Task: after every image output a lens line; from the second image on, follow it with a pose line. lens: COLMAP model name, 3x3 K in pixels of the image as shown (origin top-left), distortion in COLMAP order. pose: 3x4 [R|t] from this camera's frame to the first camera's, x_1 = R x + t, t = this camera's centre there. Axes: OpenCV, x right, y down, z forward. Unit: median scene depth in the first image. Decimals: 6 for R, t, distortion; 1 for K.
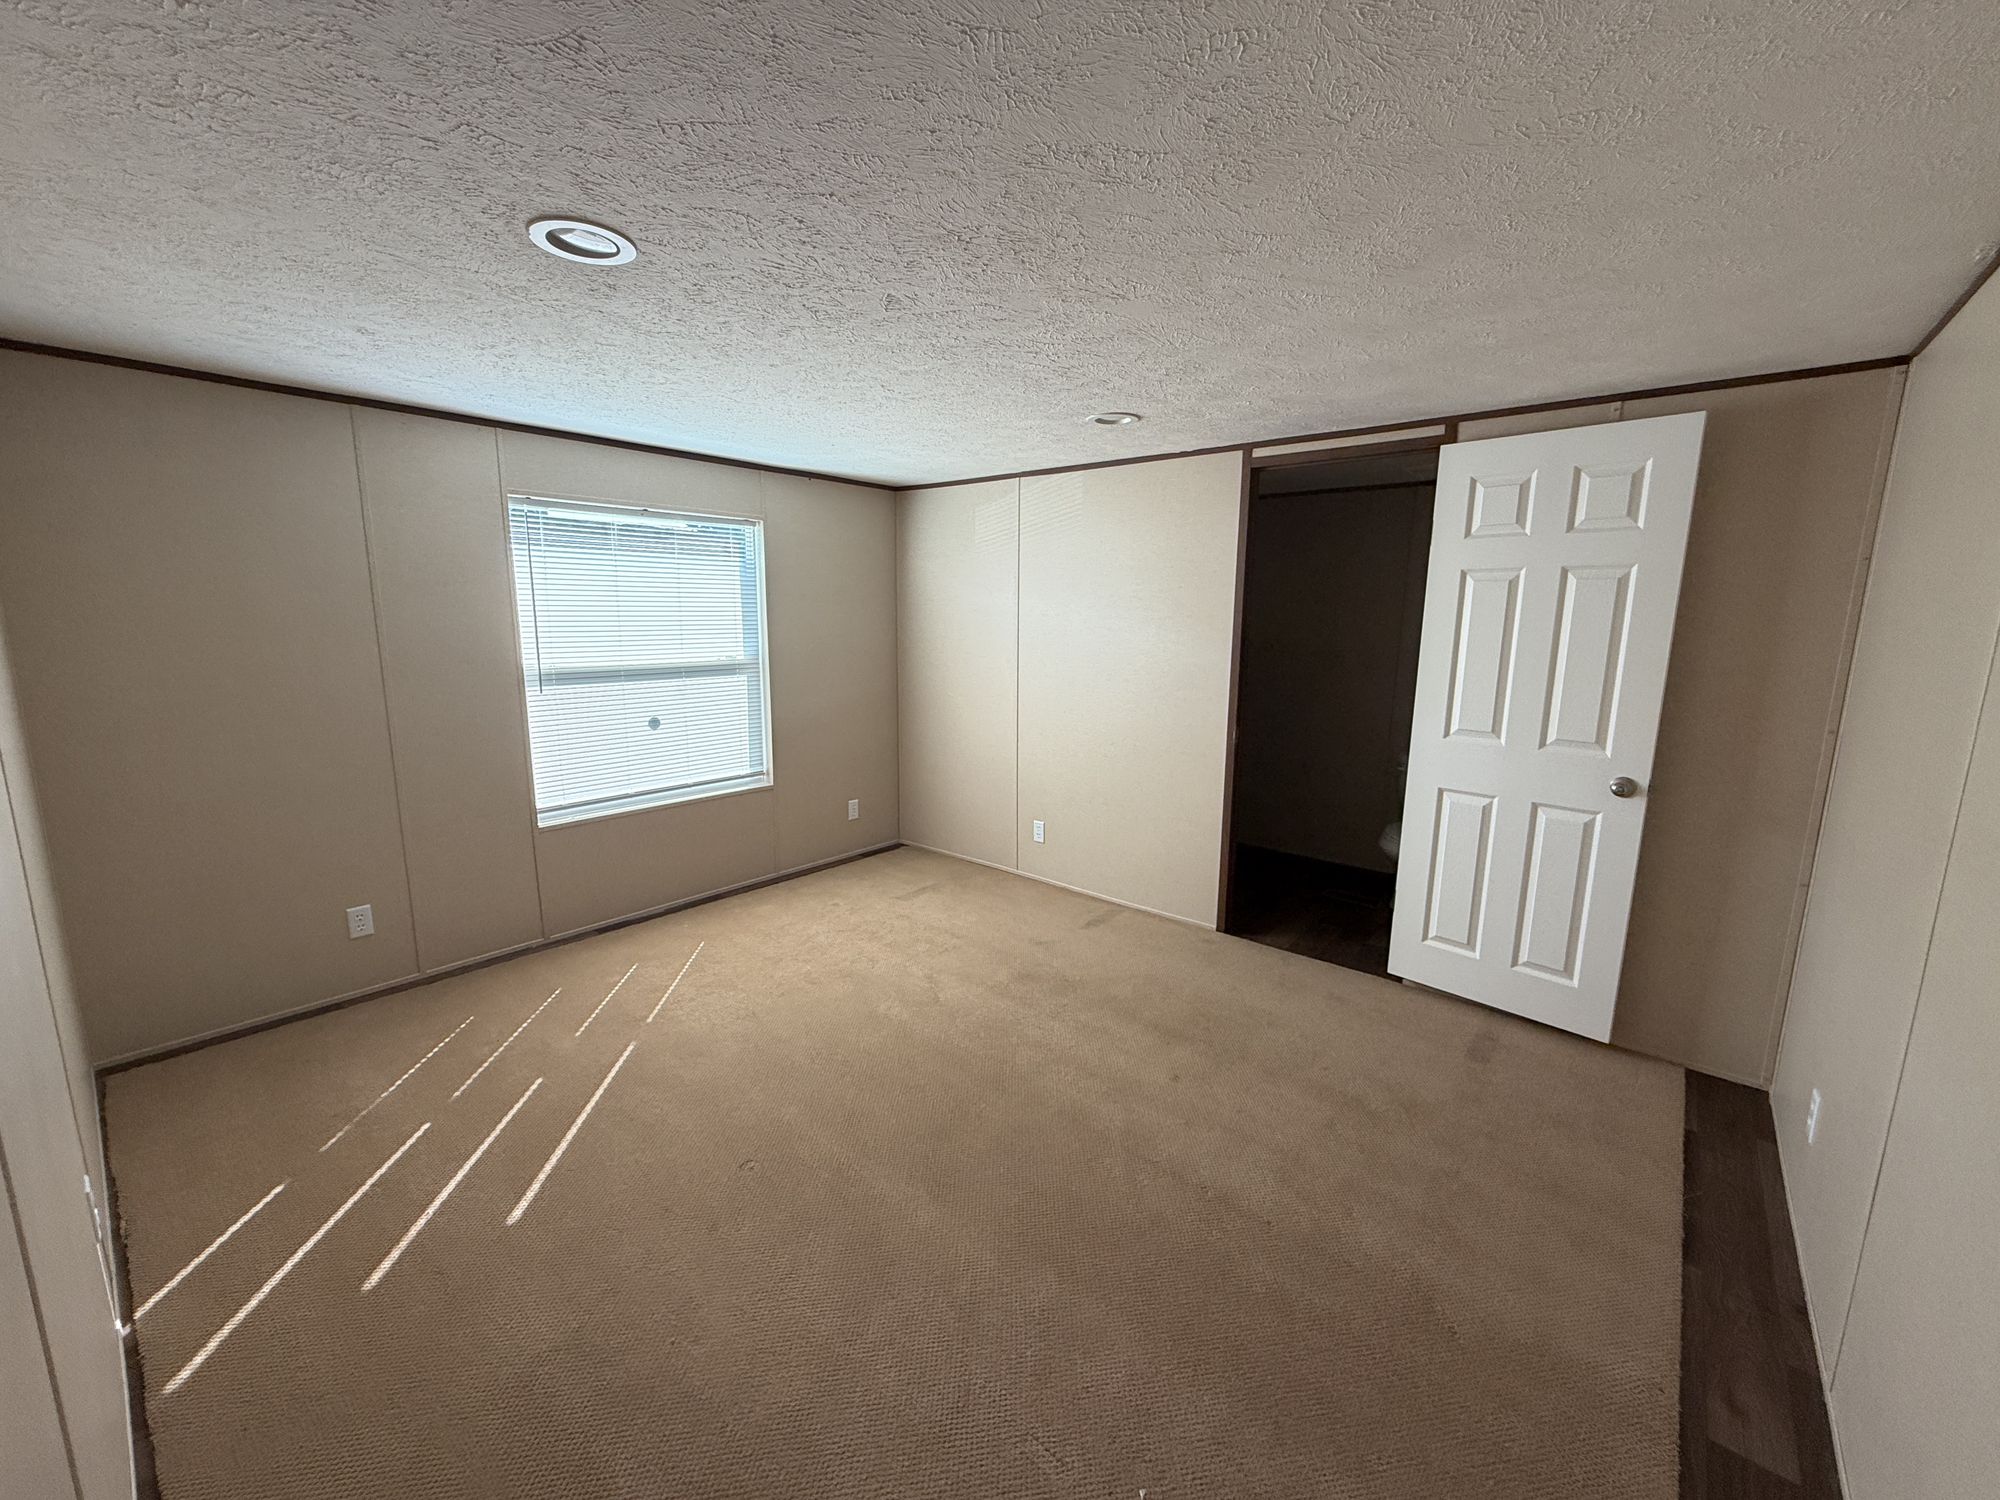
lens RADIAL K [[795.2, 0, 1000.0], [0, 795.2, 750.0], [0, 0, 1]] dist [0.000535, 0.000109]
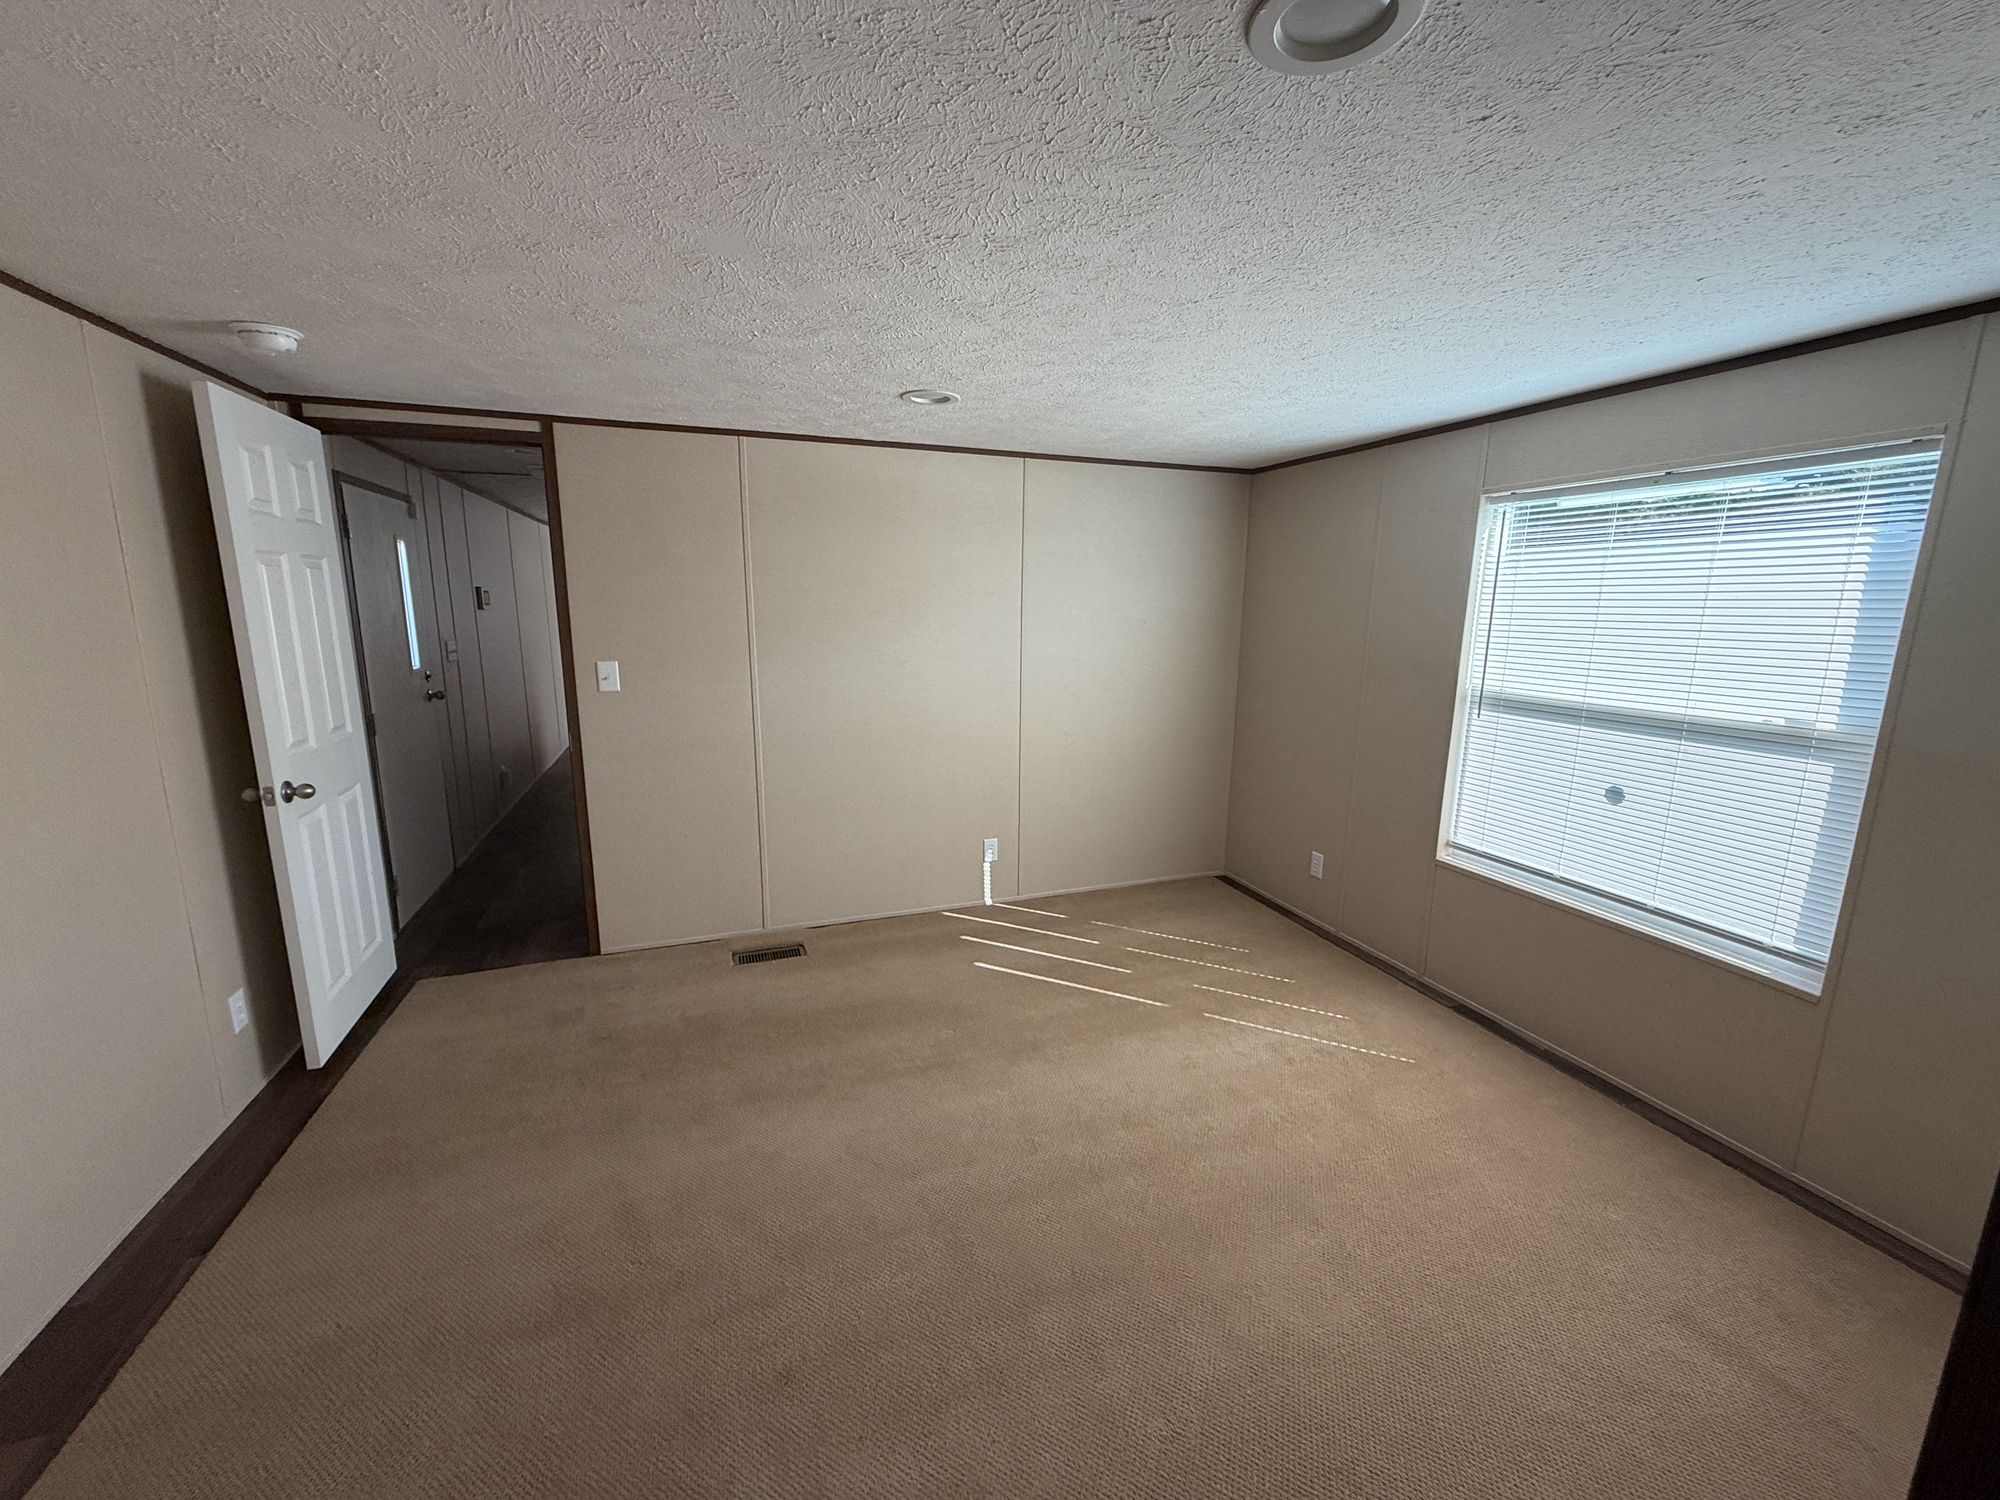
lens RADIAL K [[795.2, 0, 1000.0], [0, 795.2, 750.0], [0, 0, 1]] dist [0.000535, 0.000109]
pose [[-0.494956, 0.143896, -0.856920, 0.430751], [-0.169268, 0.951332, 0.257518, -0.169843], [0.852271, 0.272509, -0.446511, 0.931257]]
